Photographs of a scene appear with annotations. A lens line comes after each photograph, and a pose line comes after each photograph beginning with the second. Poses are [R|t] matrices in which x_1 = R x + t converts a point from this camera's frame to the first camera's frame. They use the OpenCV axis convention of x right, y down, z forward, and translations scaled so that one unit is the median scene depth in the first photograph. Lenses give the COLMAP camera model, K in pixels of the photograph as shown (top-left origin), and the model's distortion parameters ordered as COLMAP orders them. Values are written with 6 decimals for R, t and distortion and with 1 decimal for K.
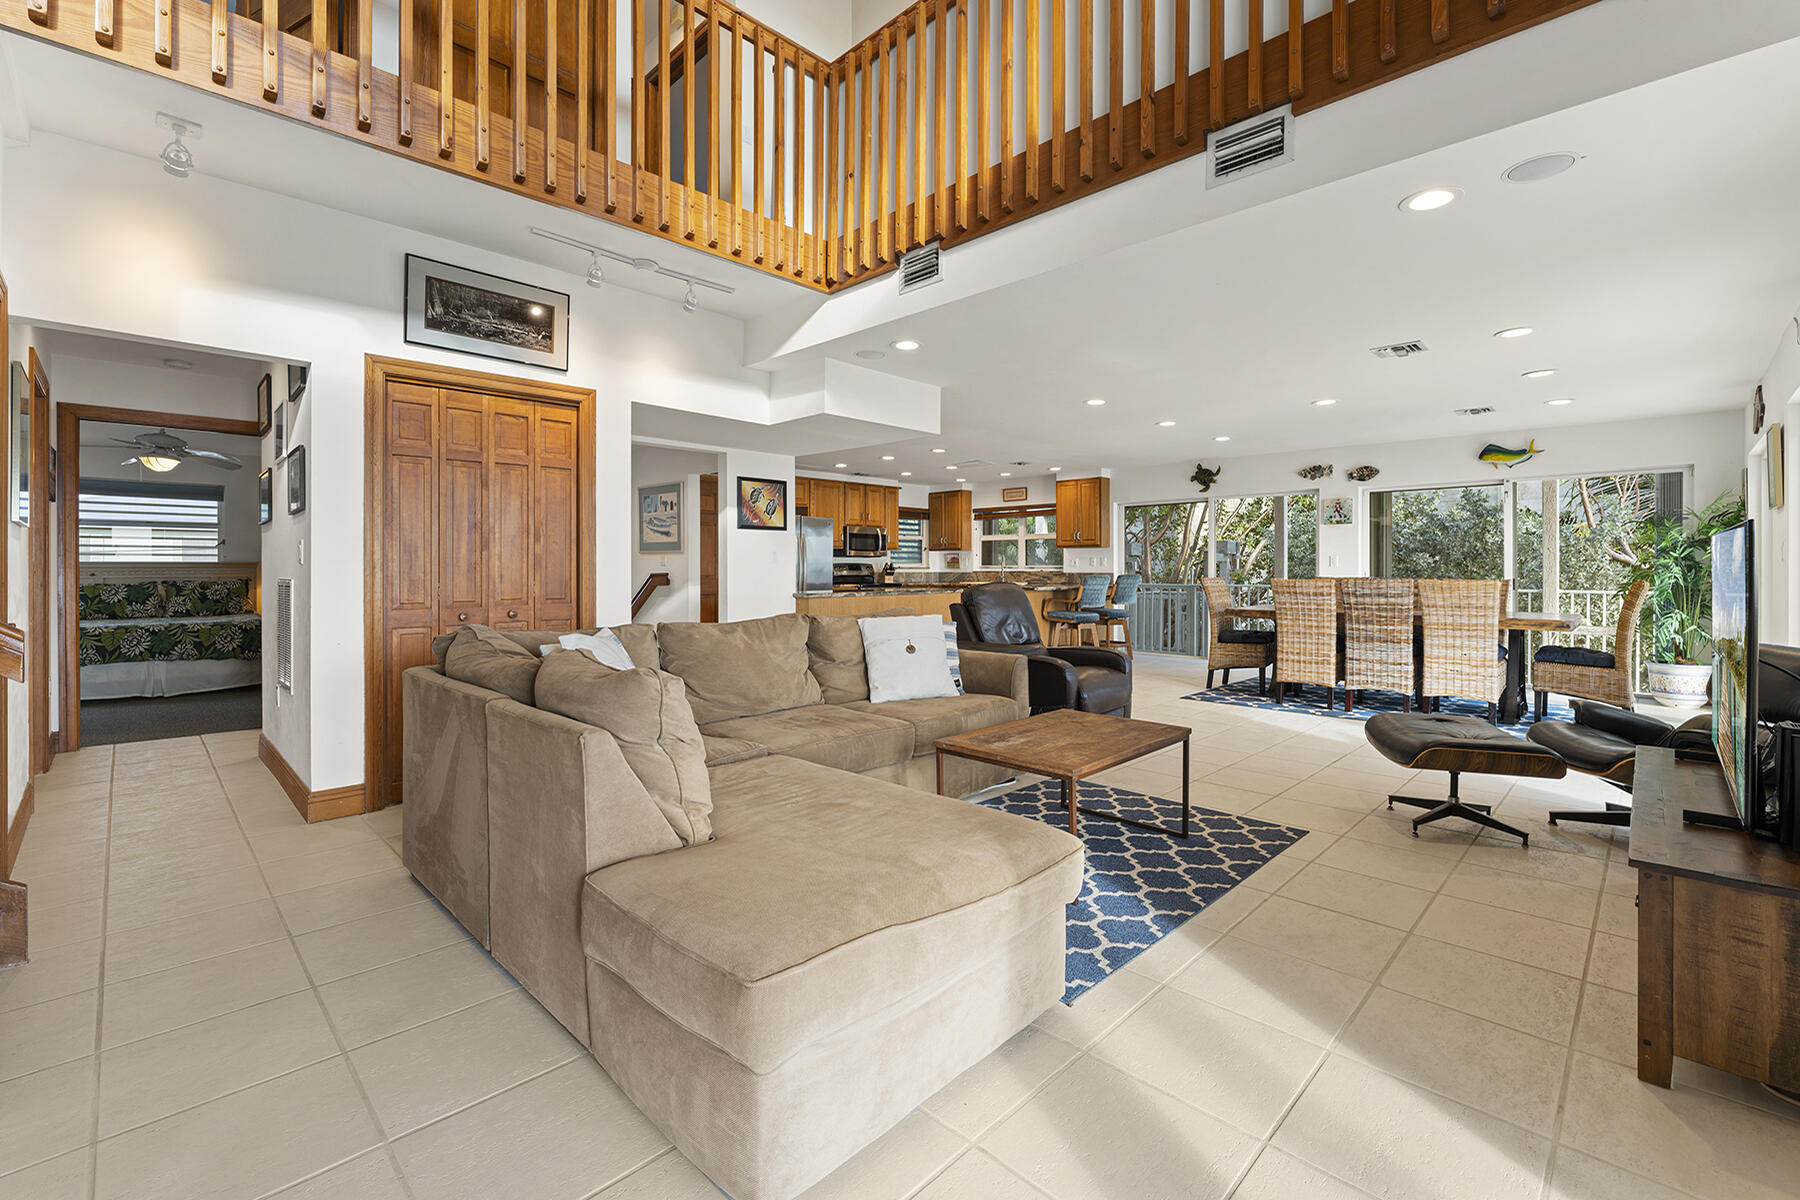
lens RADIAL K [[756.5, 0, 912.3], [0, 756.5, 566.9], [0, 0, 1]] dist [-0.001160, -0.001068]
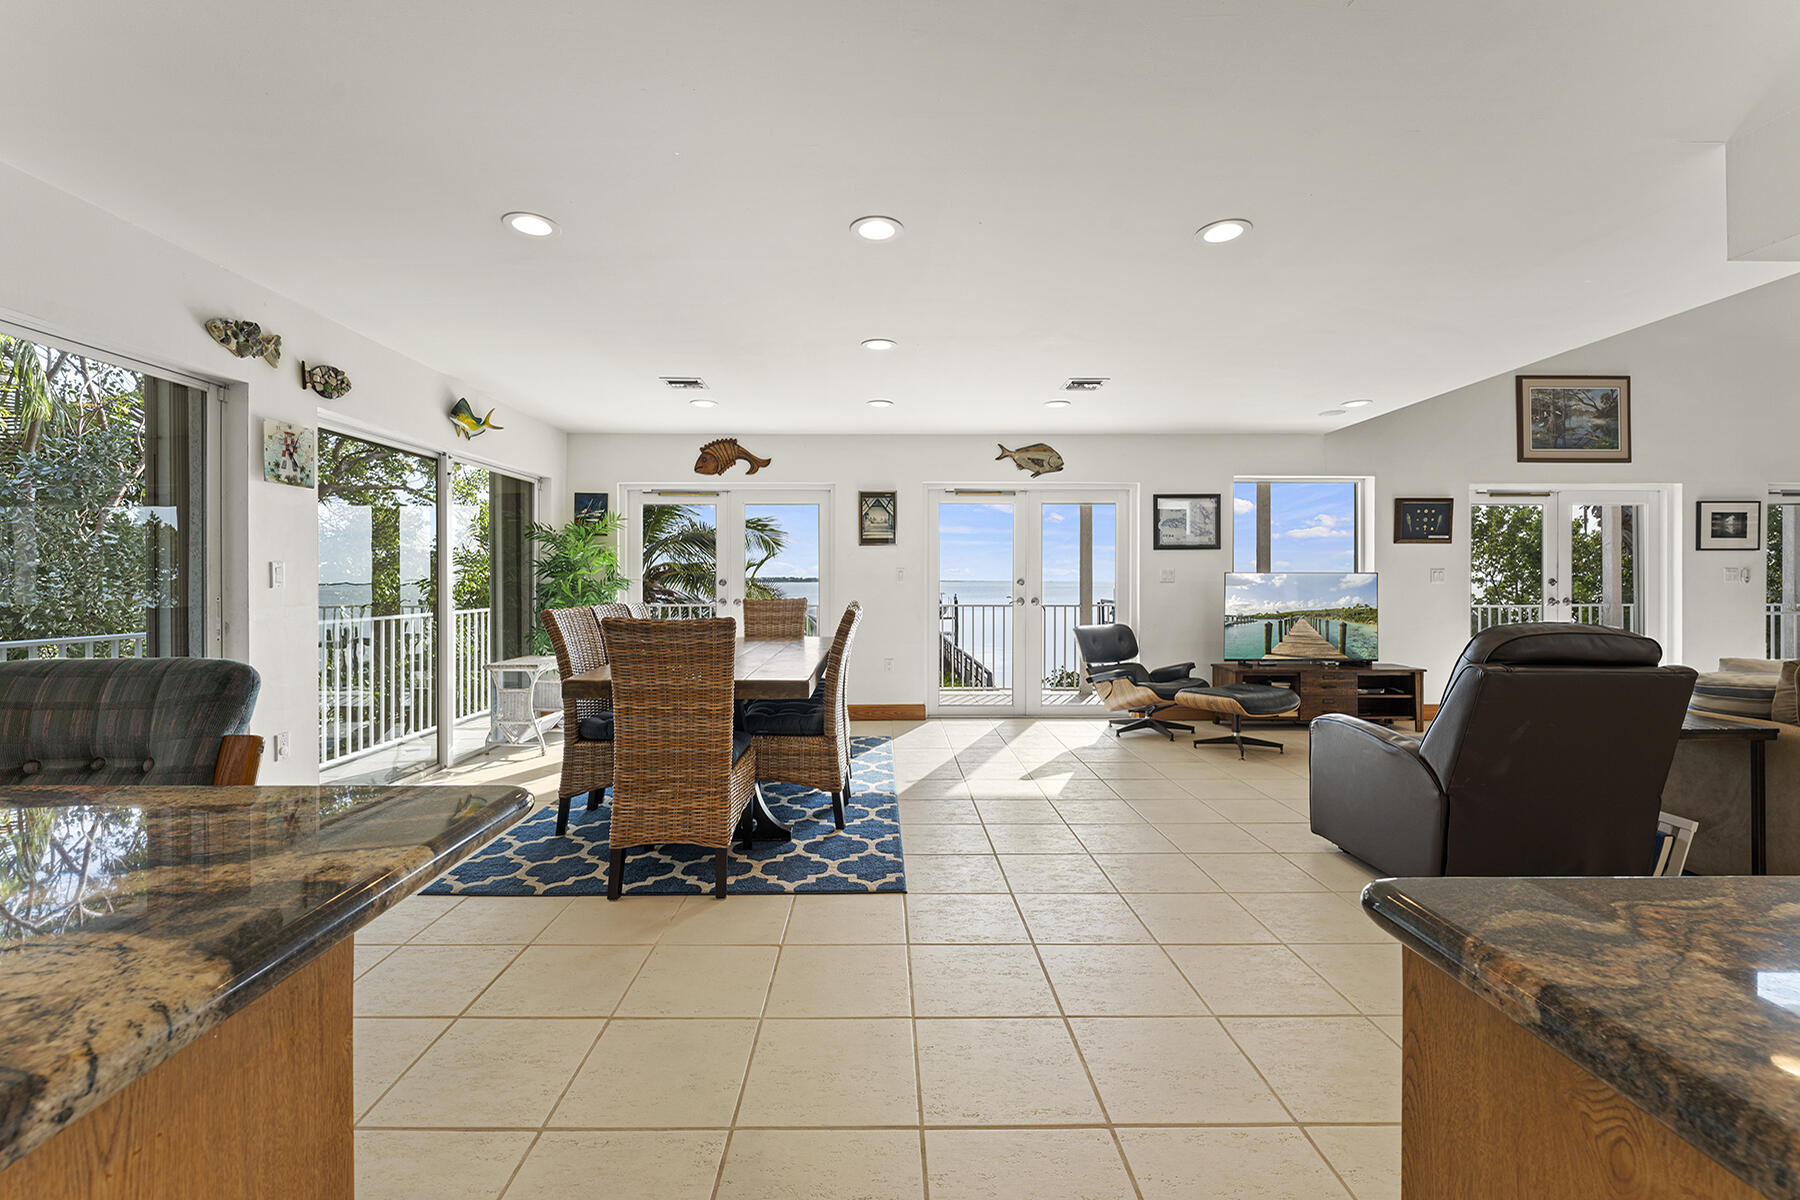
lens RADIAL K [[756.5, 0, 897.2], [0, 756.5, 581.1], [0, 0, 1]] dist [-0.001160, -0.001068]
pose [[-0.707936, 0.000062, 0.706277, 0.037001], [-0.000488, 1.000000, -0.000578, -0.004041], [-0.706277, -0.000754, -0.707935, 1.067573]]
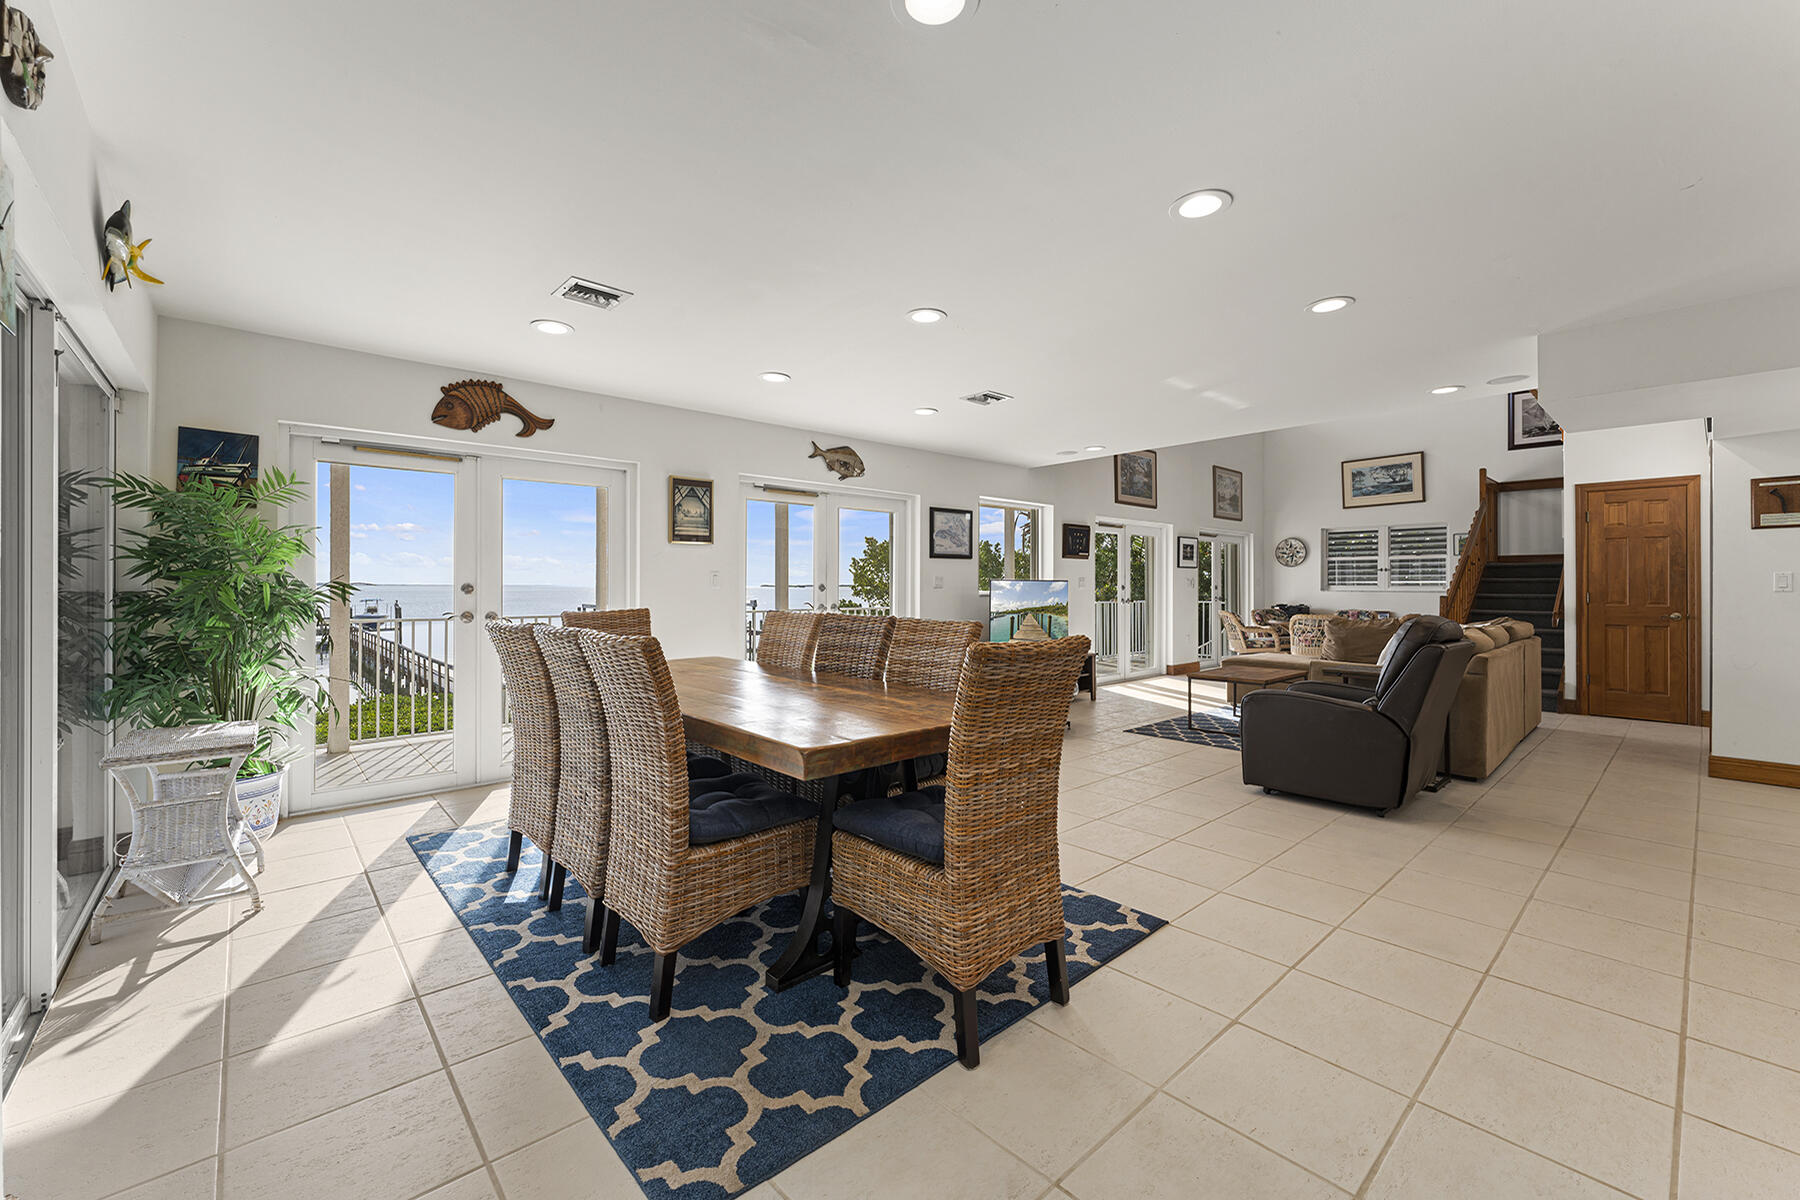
lens RADIAL K [[720.2, 0, 903.1], [0, 720.2, 587.1], [0, 0, 1]] dist [-0.000134, 0.000423]
pose [[-0.998052, -0.002213, 0.062351, 0.384129], [-0.002165, 0.999997, 0.000828, -0.004798], [-0.062353, 0.000691, -0.998054, 1.135512]]
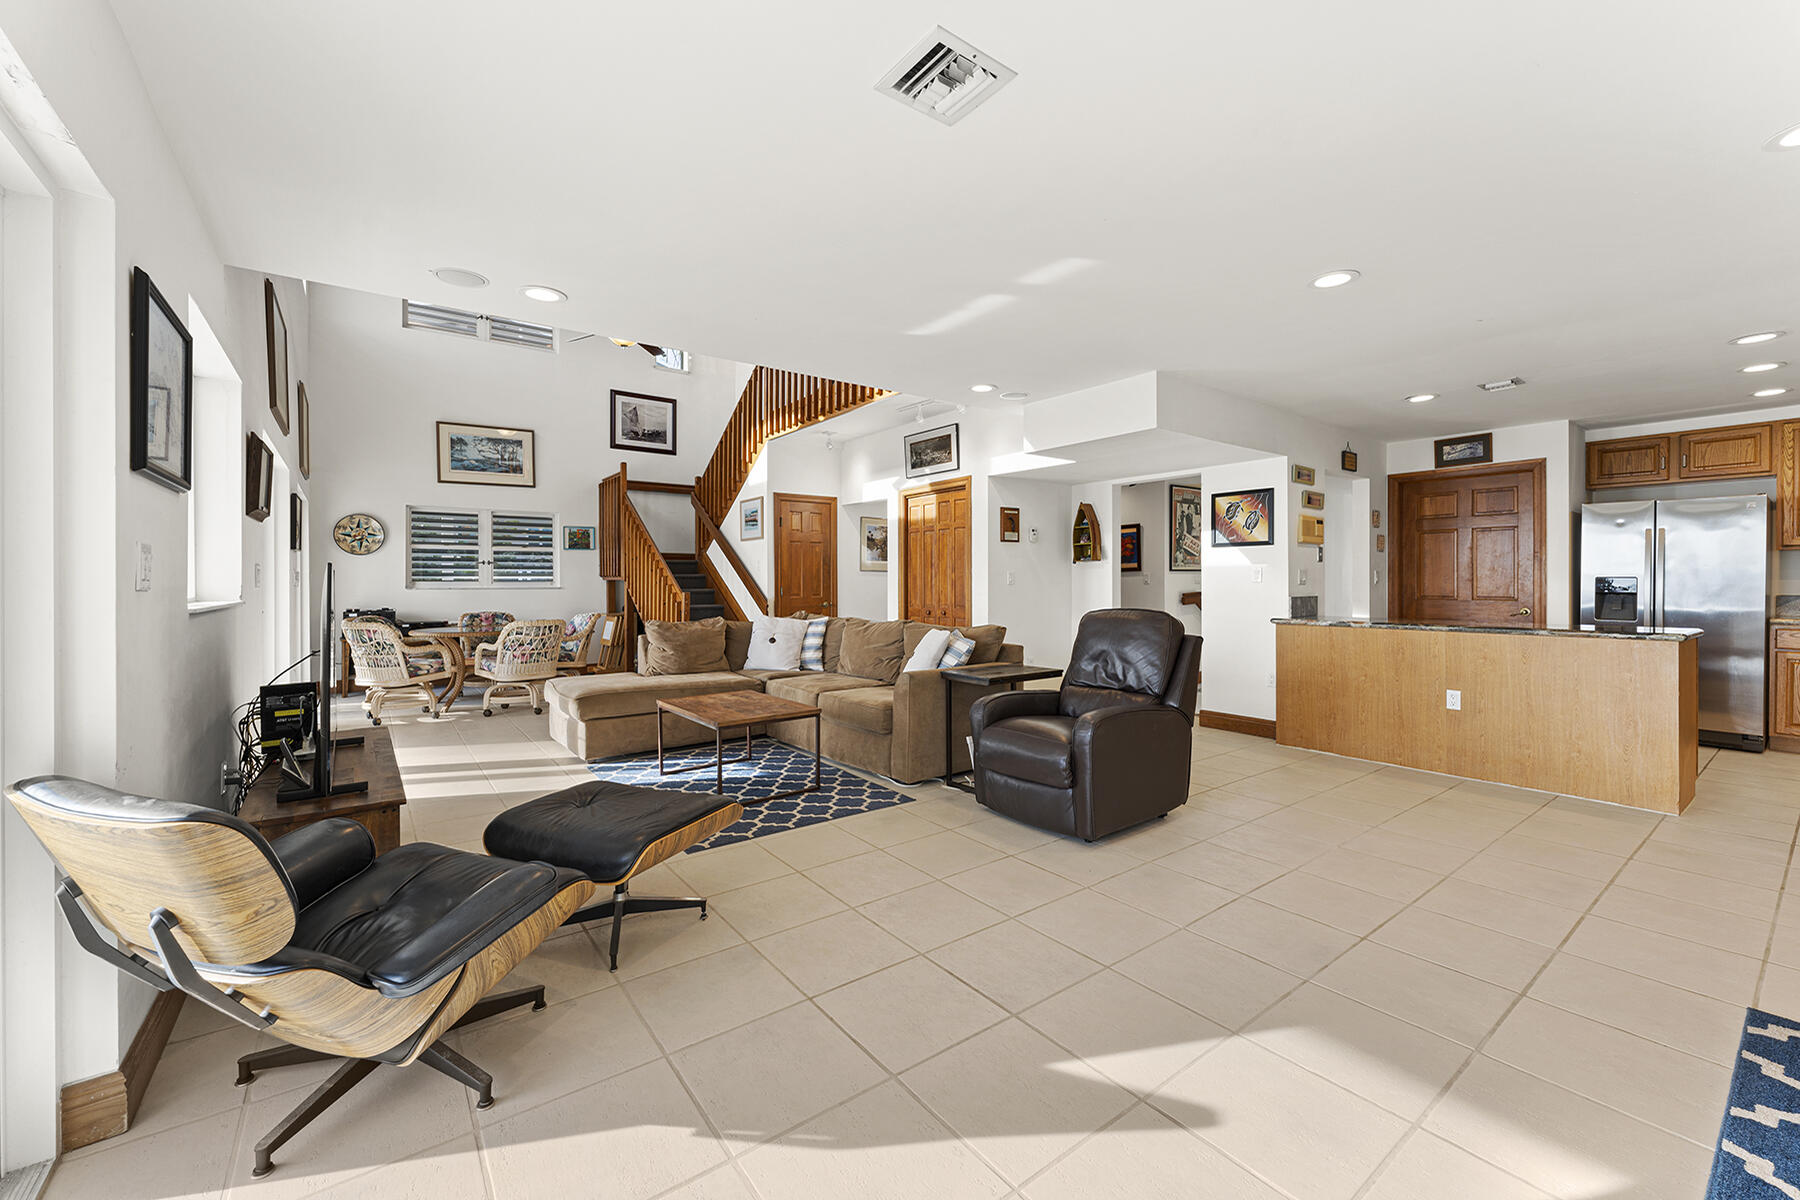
lens RADIAL K [[720.2, 0, 904.0], [0, 720.2, 584.5], [0, 0, 1]] dist [-0.000134, 0.000423]
pose [[-0.153871, 0.002238, -0.988088, 0.569330], [0.003222, 0.999993, 0.001763, -0.004385], [0.988086, -0.002913, -0.153878, 0.569453]]
